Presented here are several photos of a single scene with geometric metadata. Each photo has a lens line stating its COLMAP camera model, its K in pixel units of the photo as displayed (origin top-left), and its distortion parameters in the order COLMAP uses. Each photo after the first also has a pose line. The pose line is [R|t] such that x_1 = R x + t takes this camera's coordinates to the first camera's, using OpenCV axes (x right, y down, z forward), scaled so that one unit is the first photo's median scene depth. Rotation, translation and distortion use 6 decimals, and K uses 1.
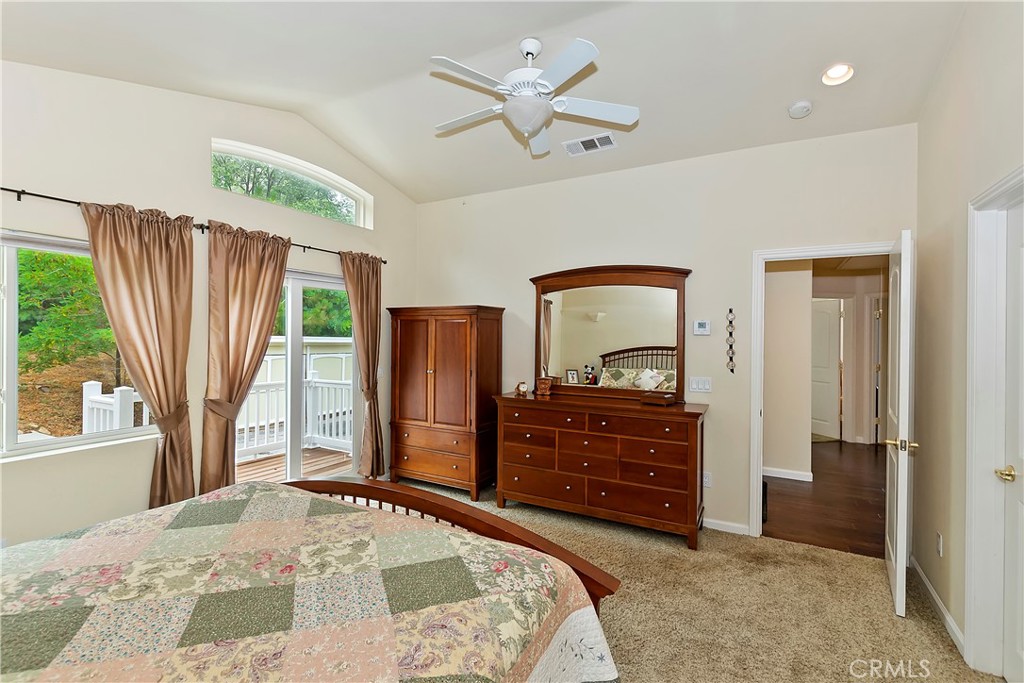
lens RADIAL K [[445.2, 0, 510.3], [0, 445.2, 335.8], [0, 0, 1]] dist [-0.000283, -0.000057]
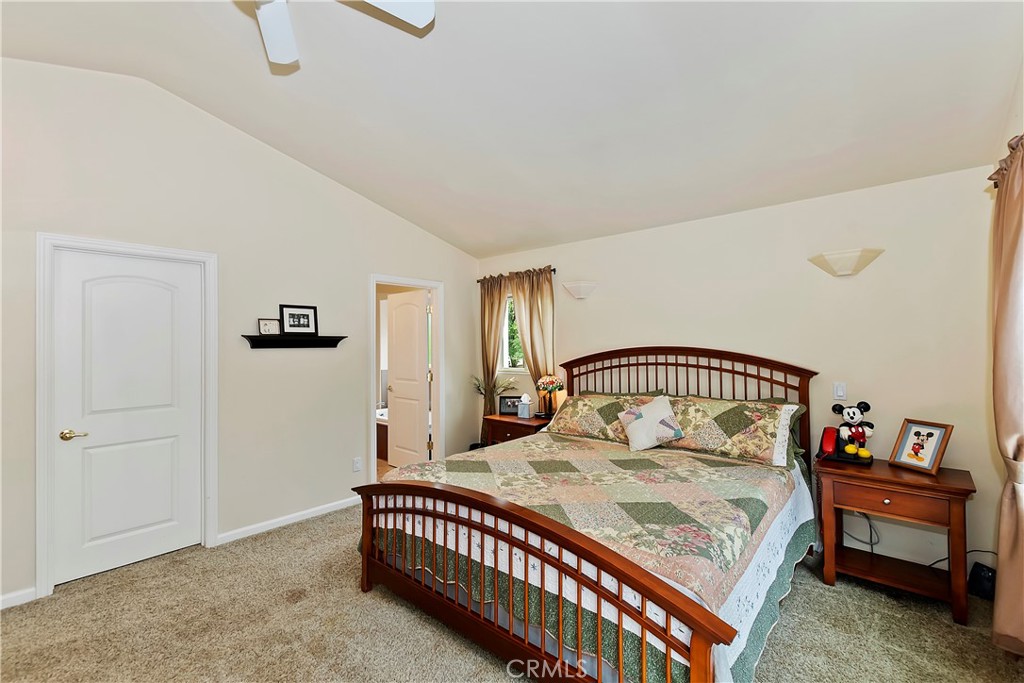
lens RADIAL K [[445.2, 0, 510.3], [0, 445.2, 335.8], [0, 0, 1]] dist [-0.000283, -0.000057]
pose [[-0.975995, -0.000824, 0.217793, -0.700184], [-0.002596, 0.999966, -0.007849, 0.001366], [-0.217779, -0.008226, -0.975963, 2.548308]]
